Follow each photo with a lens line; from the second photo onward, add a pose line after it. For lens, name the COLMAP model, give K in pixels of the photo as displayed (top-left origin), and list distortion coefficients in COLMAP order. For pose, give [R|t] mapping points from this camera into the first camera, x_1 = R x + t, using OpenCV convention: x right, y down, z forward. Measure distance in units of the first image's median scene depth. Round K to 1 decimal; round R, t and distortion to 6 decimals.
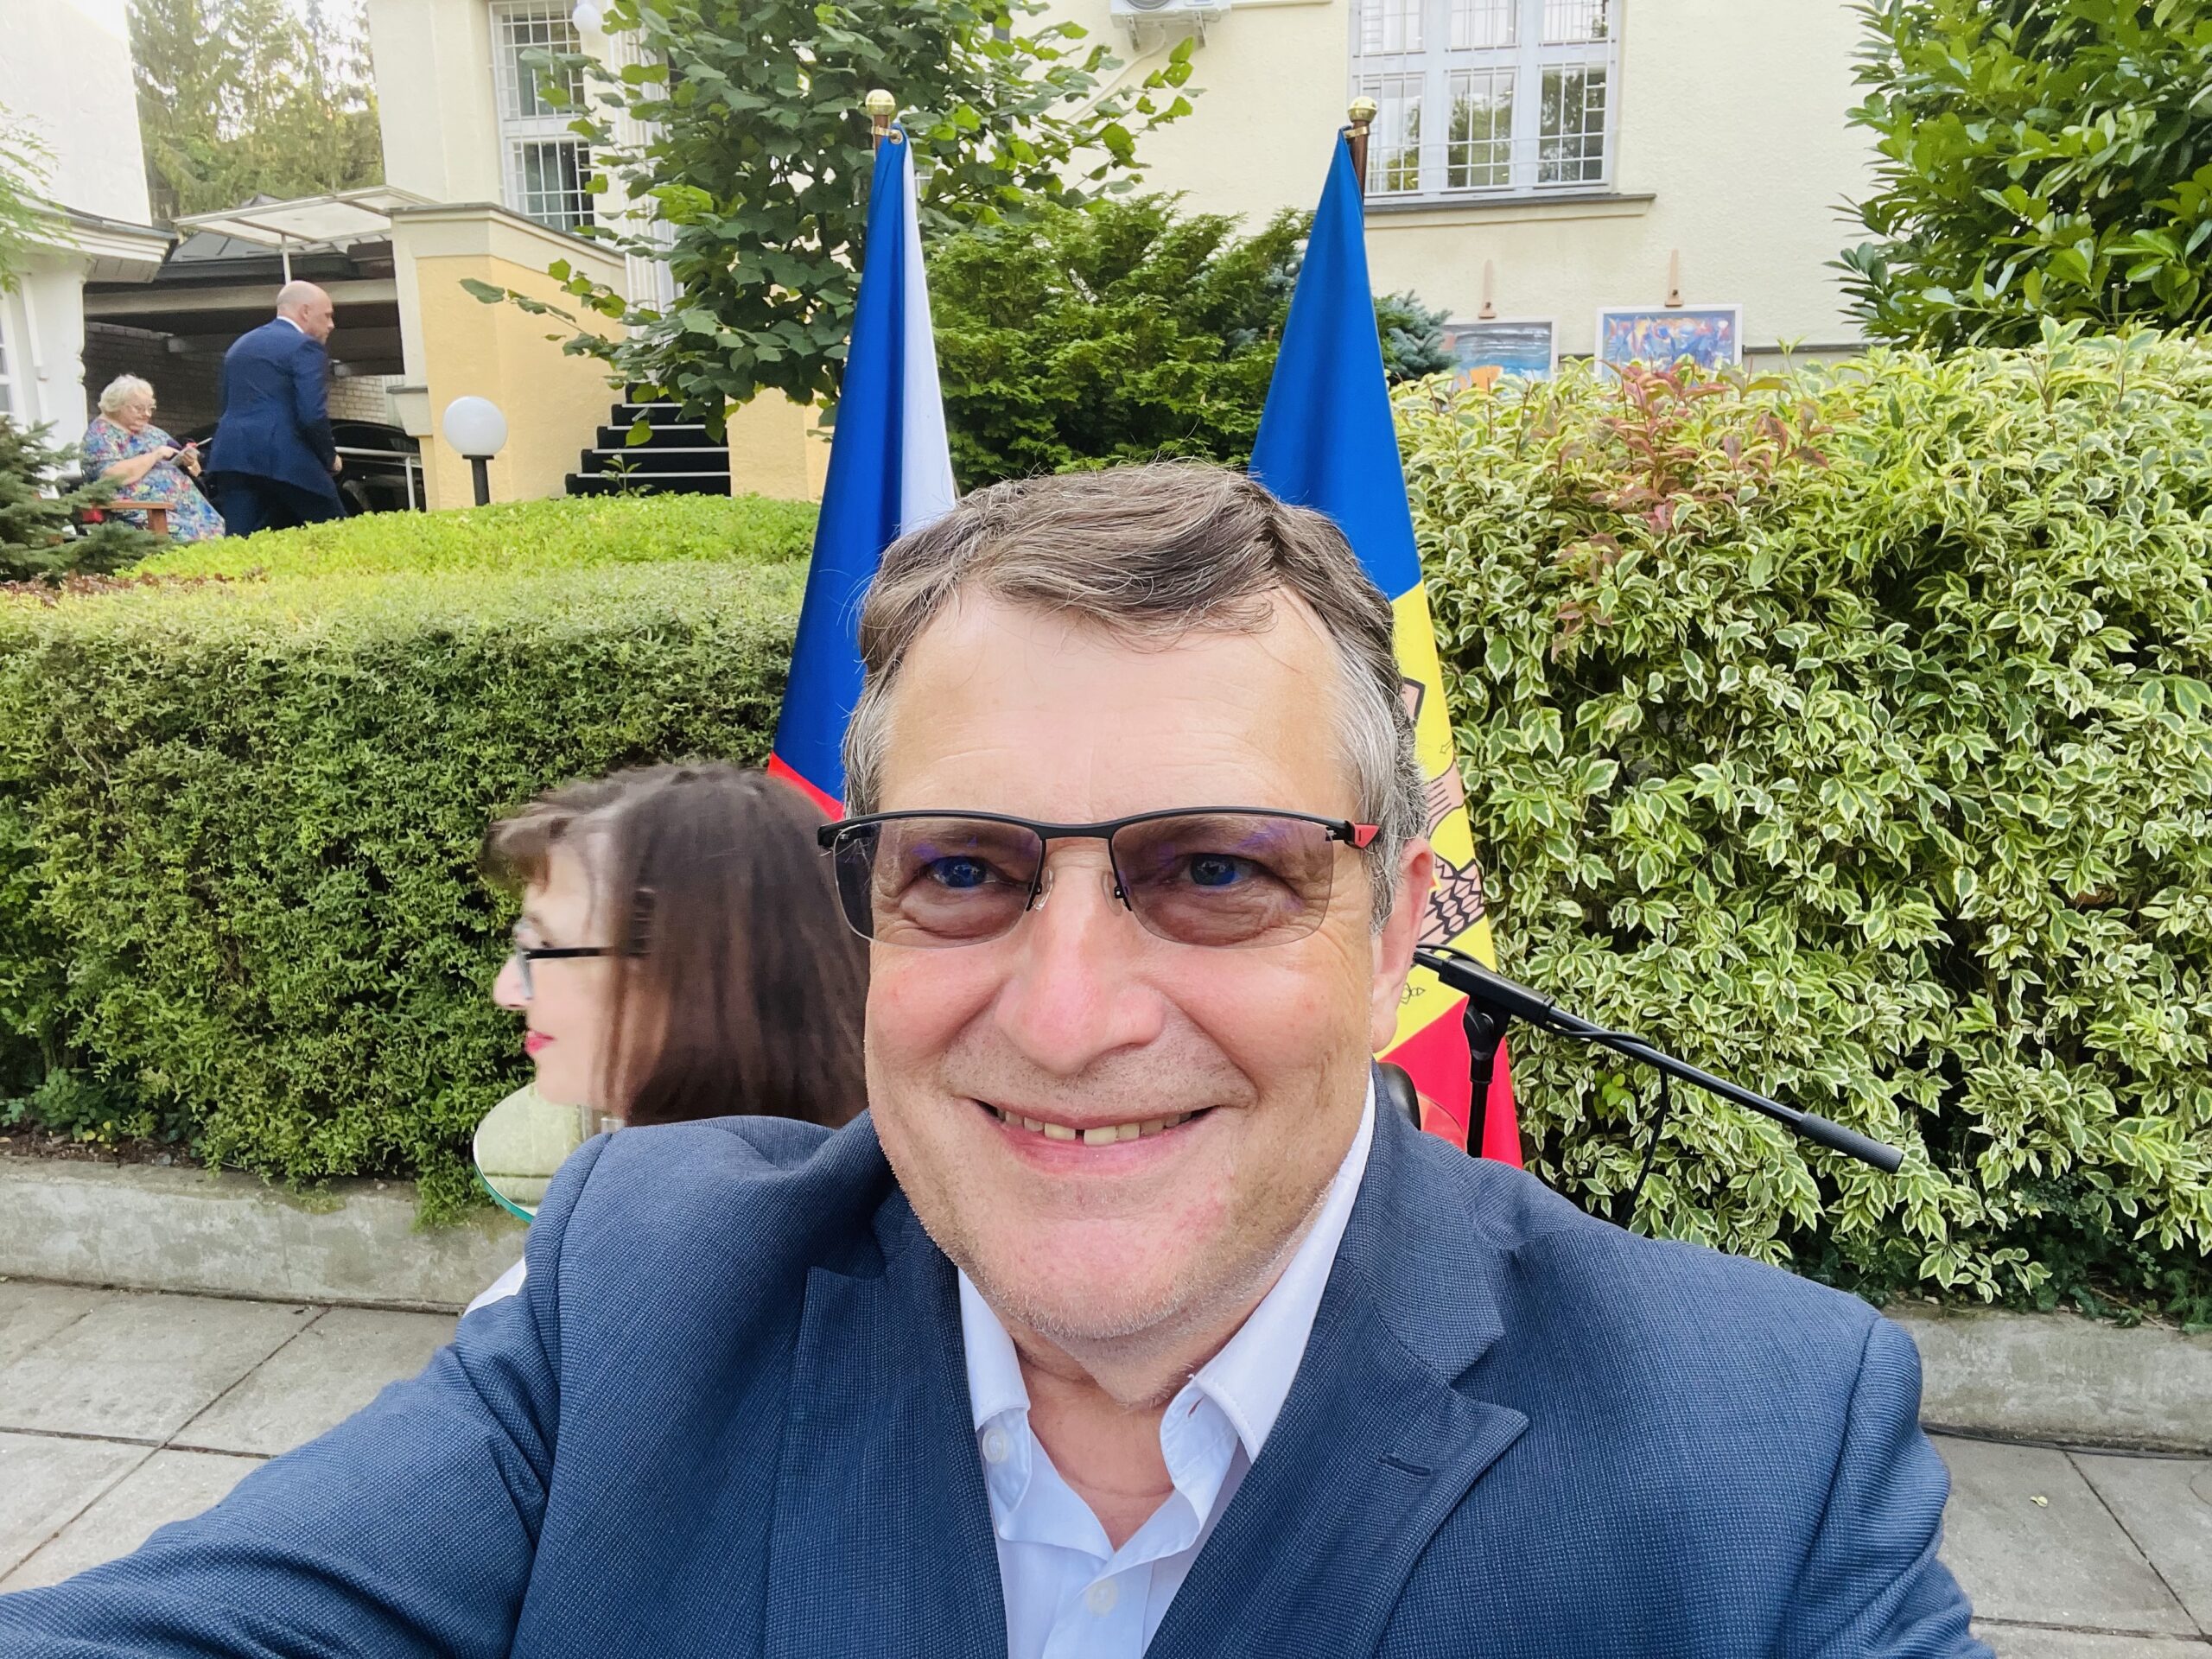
lens RADIAL K [[1510.0, 0, 1101.2], [0, 1510.0, 827.3], [0, 0, 1]] dist [0.047870, -0.045559]
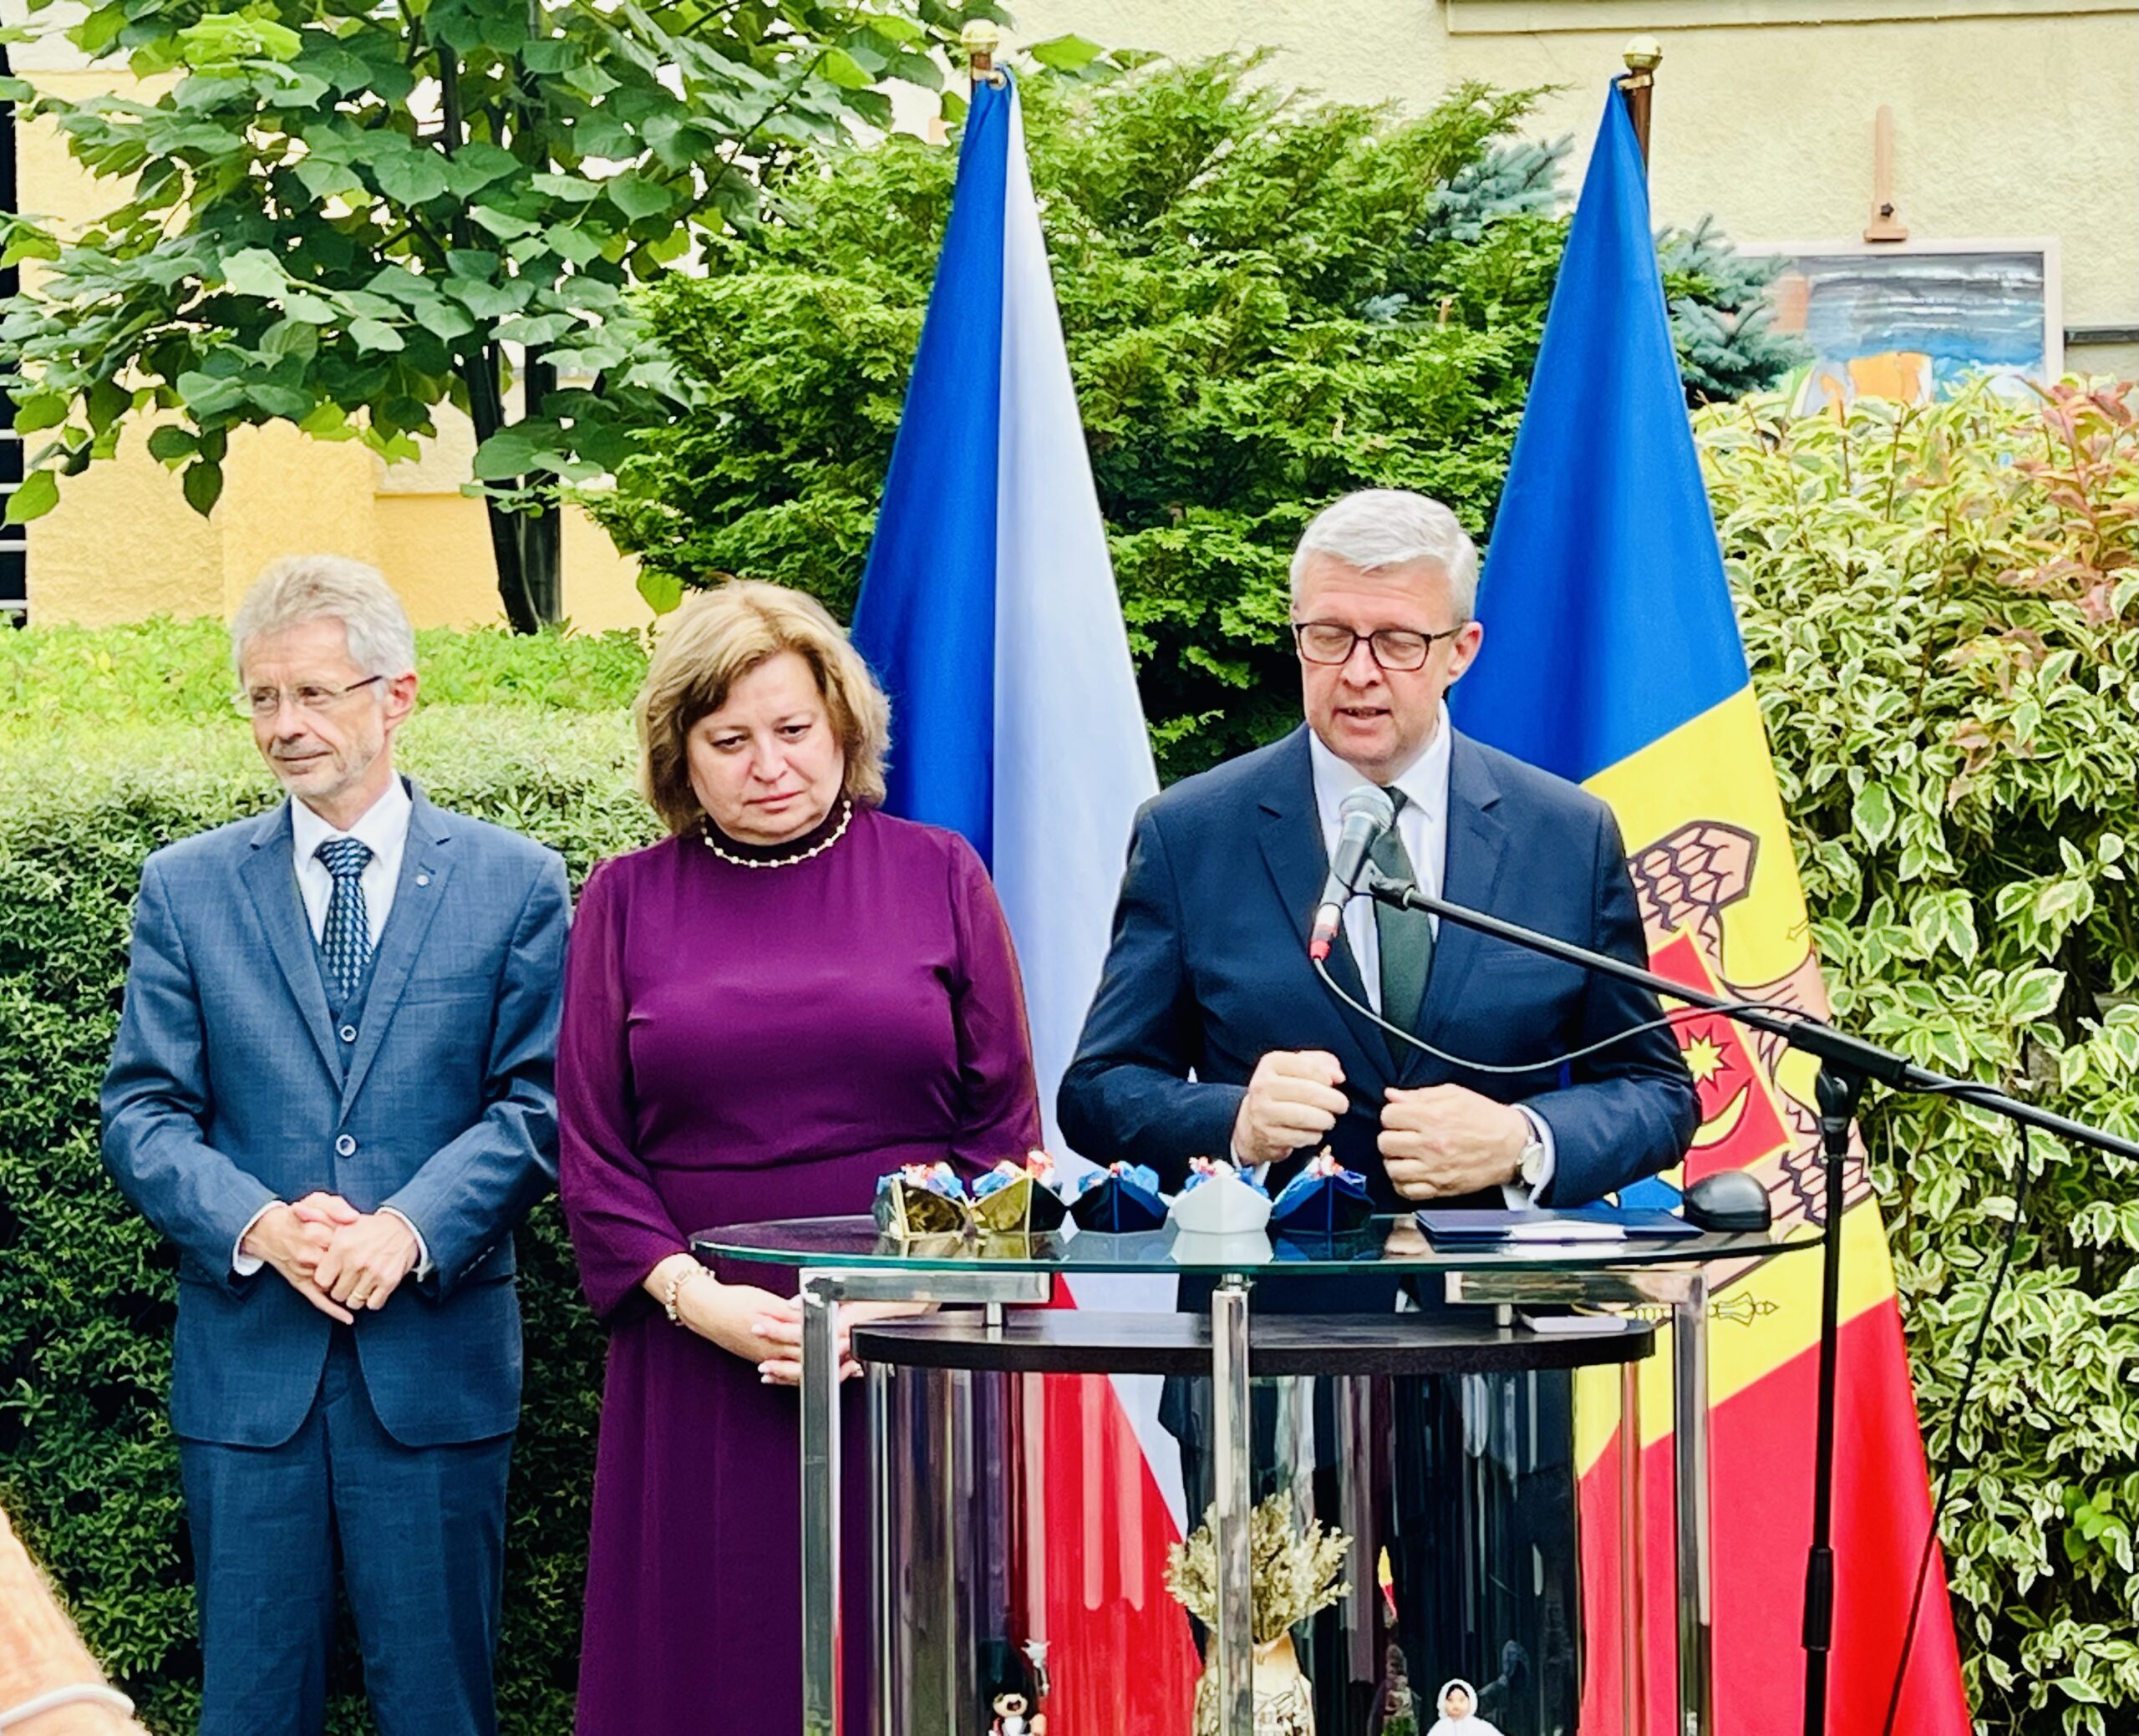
lens RADIAL K [[4965.6, 0, 960.3], [0, 4965.6, 872.6], [0, 0, 1]] dist [0.120292, 0.000000]
pose [[0.998844, -0.000658, 0.048066, -0.215714], [0.009548, 0.982701, -0.184951, 0.283445], [-0.047113, 0.185196, 0.981572, -1.003513]]
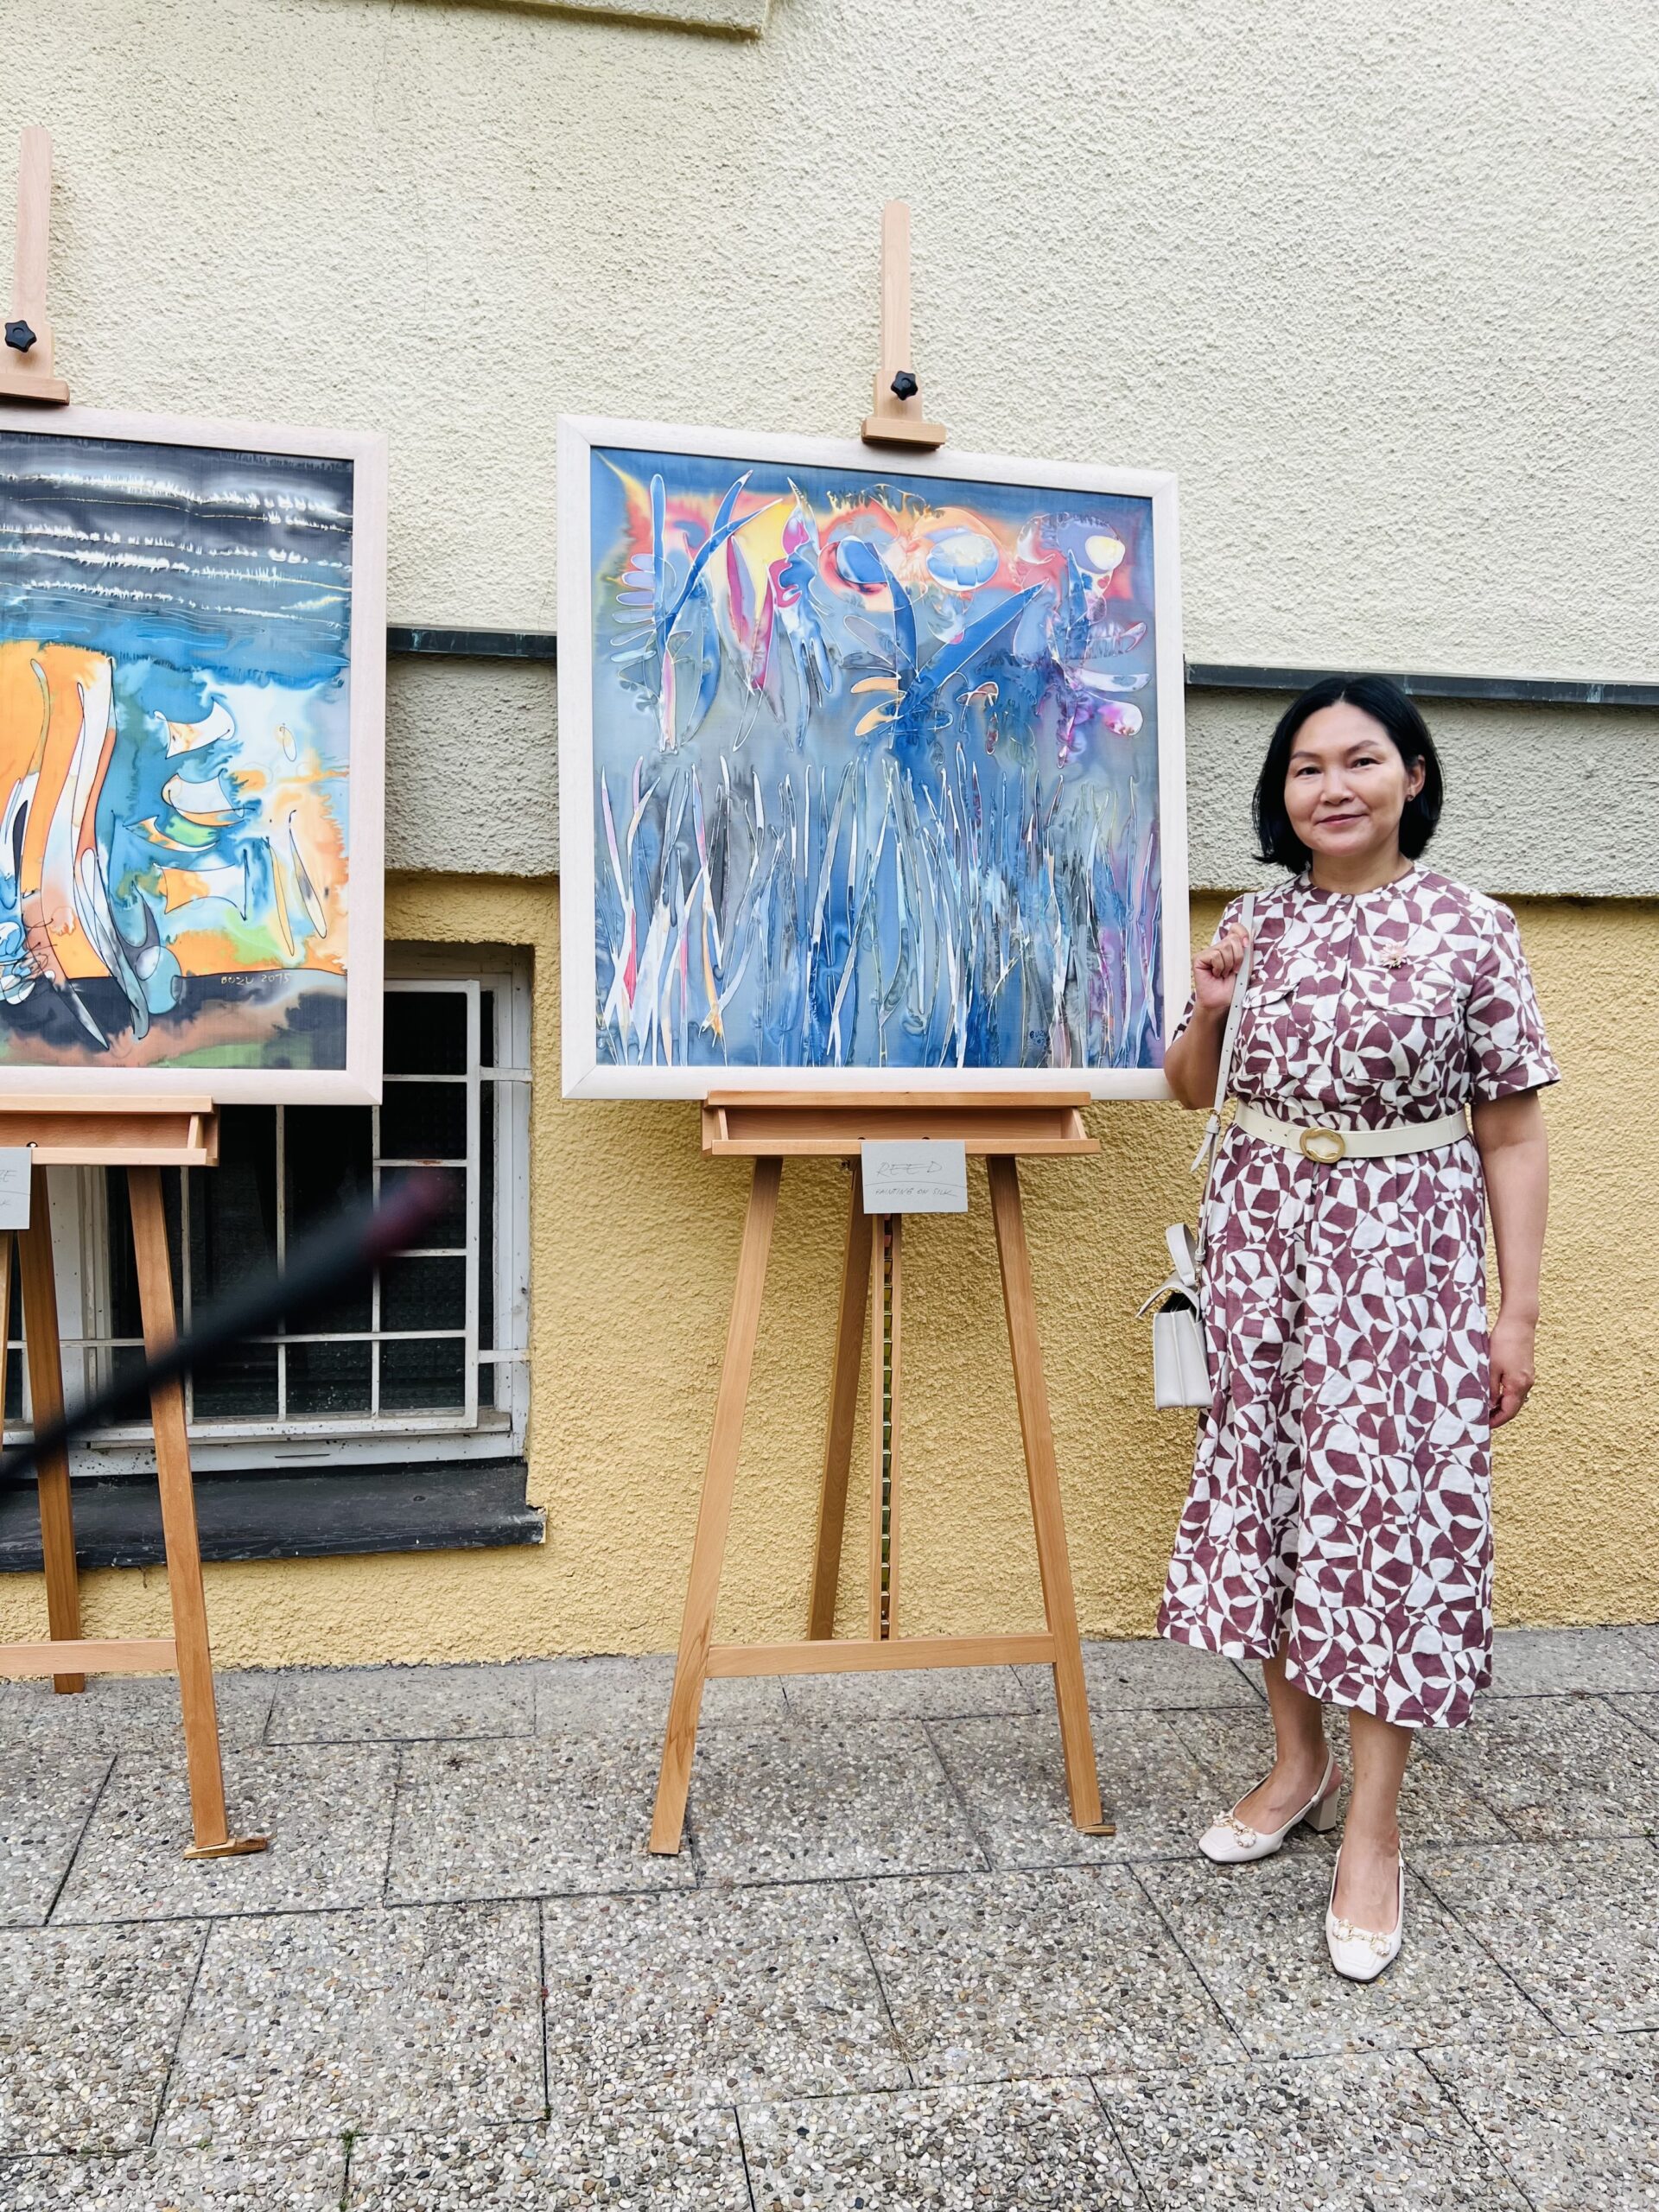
lens RADIAL K [[1680.8, 0, 837.3], [0, 1680.8, 1108.3], [0, 0, 1]] dist [0.038727, -0.008931]
pose [[0.940888, -0.011374, 0.338527, 1.027210], [0.034289, 0.997500, -0.061786, -0.841777], [-0.336978, 0.069741, 0.938926, 2.831484]]
